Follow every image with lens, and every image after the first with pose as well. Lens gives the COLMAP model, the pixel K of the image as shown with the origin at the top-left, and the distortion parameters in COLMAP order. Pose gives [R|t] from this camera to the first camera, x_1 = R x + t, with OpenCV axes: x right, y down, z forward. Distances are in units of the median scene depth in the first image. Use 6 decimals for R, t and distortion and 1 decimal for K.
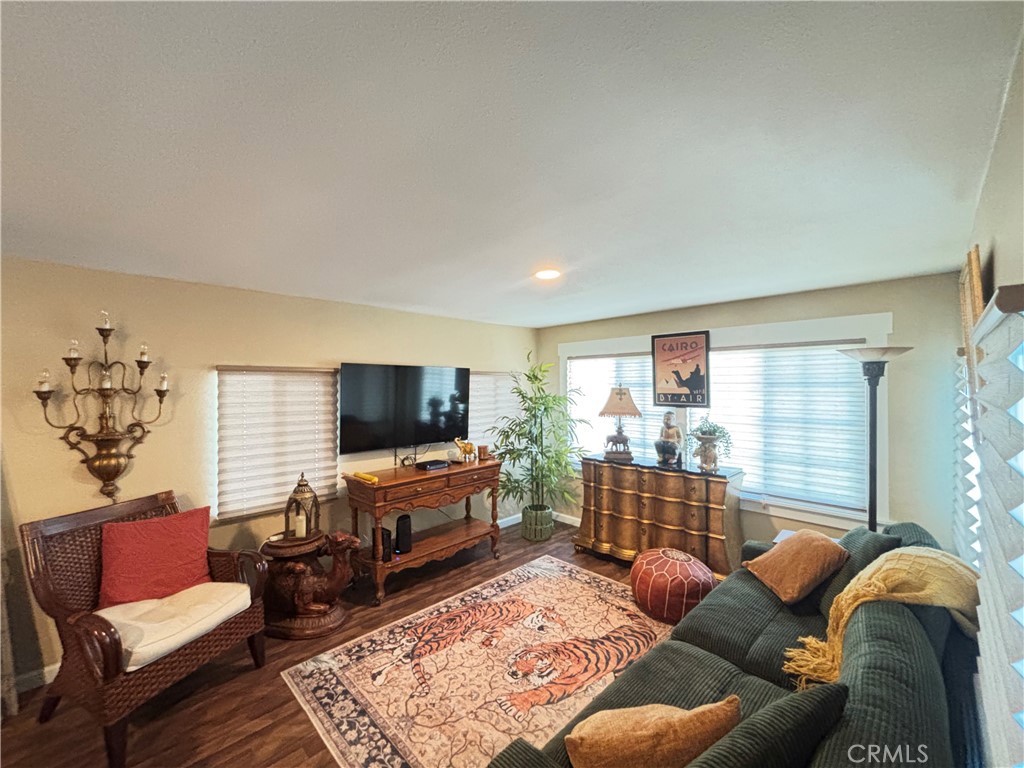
lens RADIAL K [[415.0, 0, 512.3], [0, 415.0, 383.4], [0, 0, 1]] dist [0.001524, 0.000376]
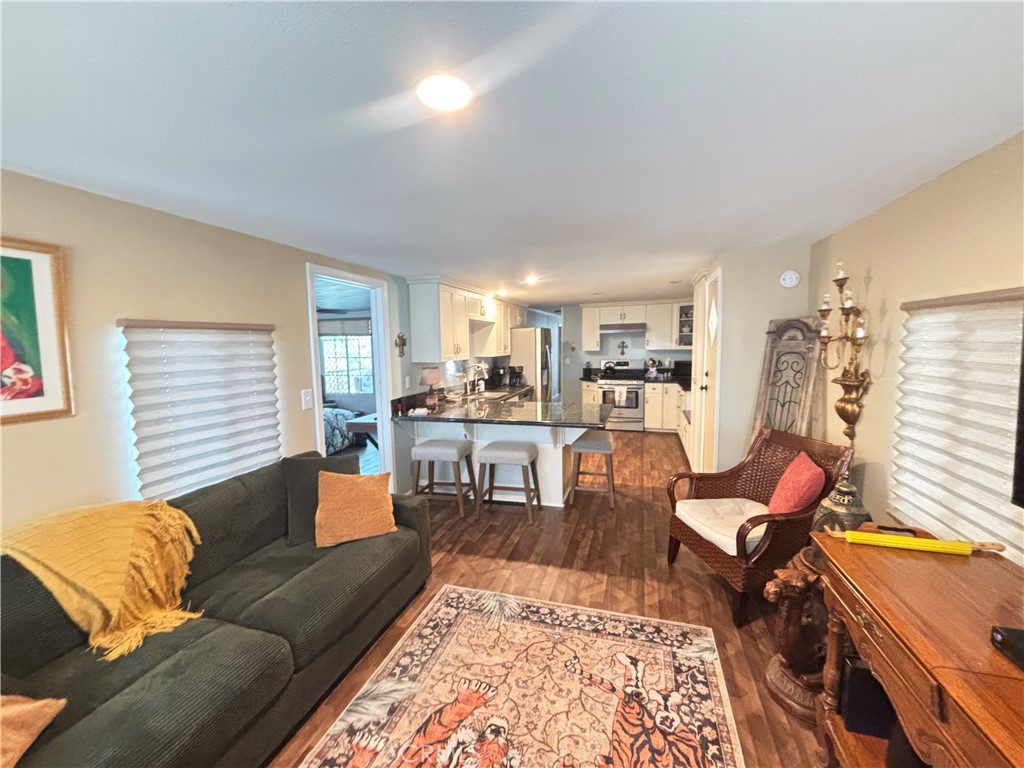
lens RADIAL K [[415.0, 0, 512.3], [0, 415.0, 383.4], [0, 0, 1]] dist [0.001524, 0.000376]
pose [[-0.882208, 0.070640, -0.465530, 0.266637], [0.027453, 0.994717, 0.098914, 0.003822], [0.470058, 0.074483, -0.879487, 1.529580]]
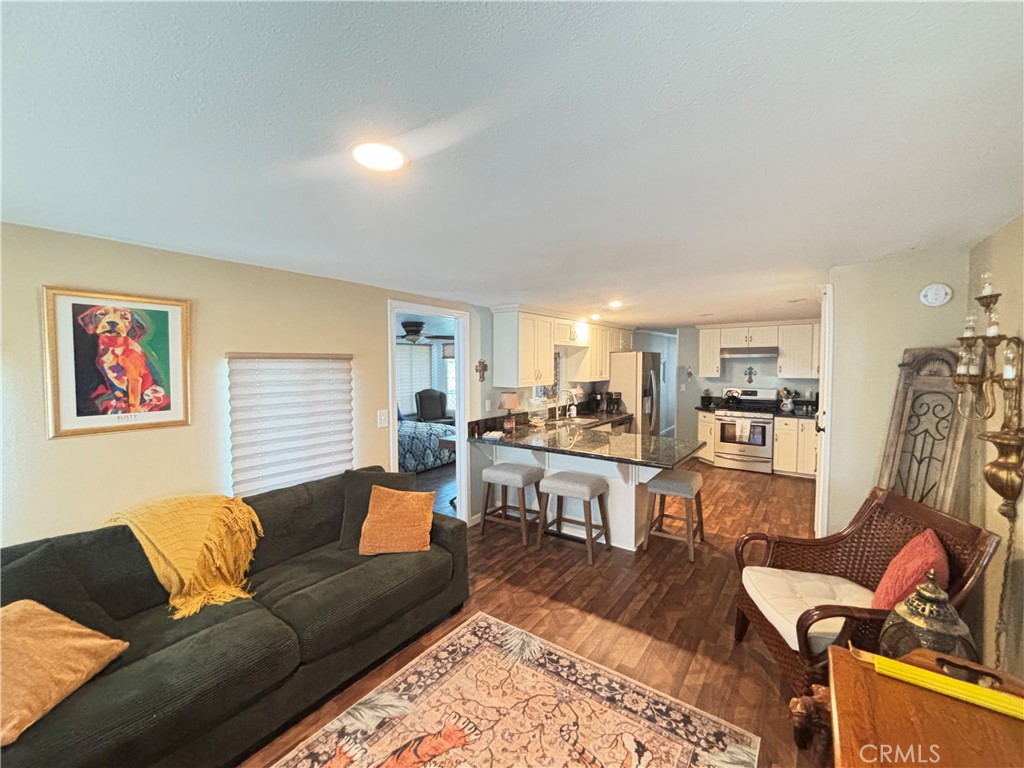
lens RADIAL K [[413.5, 0, 512.0], [0, 413.5, 384.0], [0, 0, 1]] dist [0.001530, 0.000117]
pose [[-0.987713, 0.021446, -0.154803, 0.014233], [0.014496, 0.998841, 0.045892, -0.018299], [0.155608, 0.043084, -0.986879, 1.597696]]
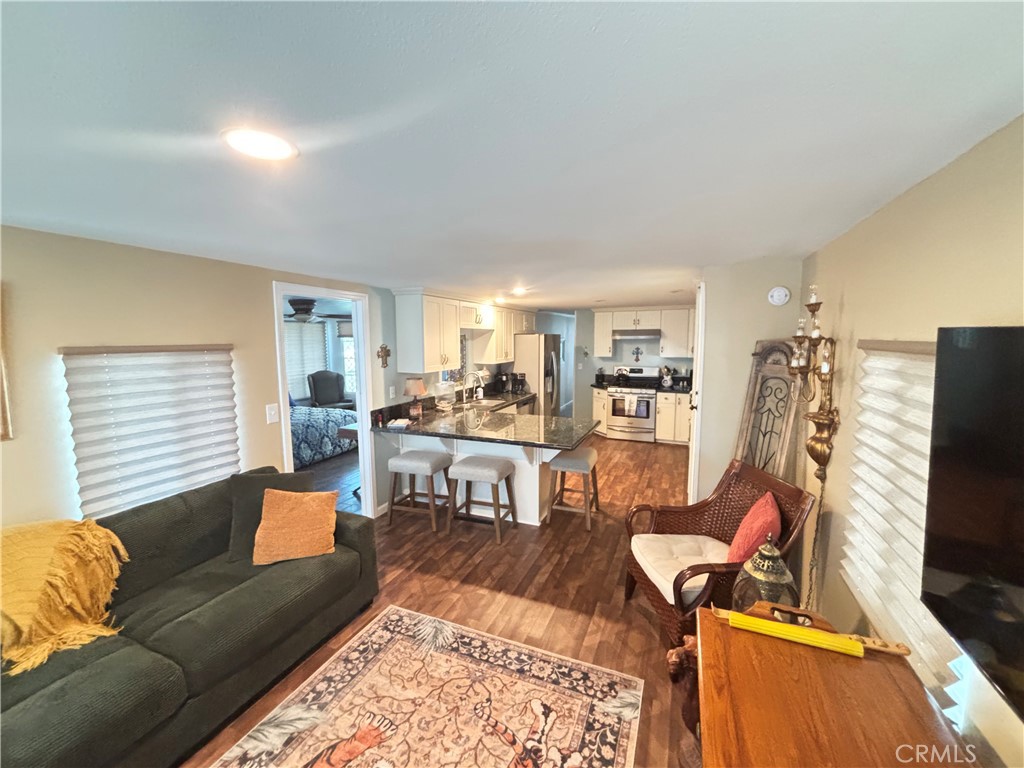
lens RADIAL K [[415.0, 0, 512.3], [0, 415.0, 383.4], [0, 0, 1]] dist [0.001524, 0.000376]
pose [[-0.925988, 0.054643, -0.373578, 0.022035], [0.014560, 0.993904, 0.109287, -0.064808], [0.377272, 0.095759, -0.921138, 1.601363]]
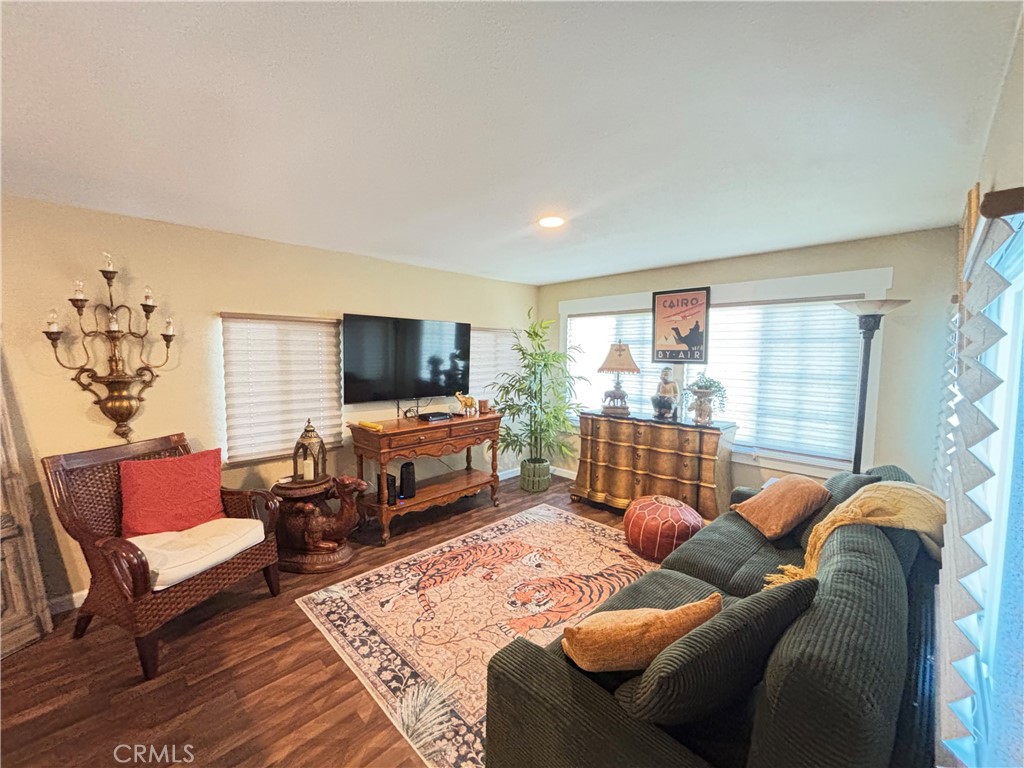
lens RADIAL K [[415.0, 0, 512.3], [0, 415.0, 383.4], [0, 0, 1]] dist [0.001524, 0.000376]
pose [[0.999919, 0.011505, 0.005396, -0.009546], [-0.011902, 0.996696, 0.080348, 0.044298], [-0.004454, -0.080406, 0.996752, -0.023229]]
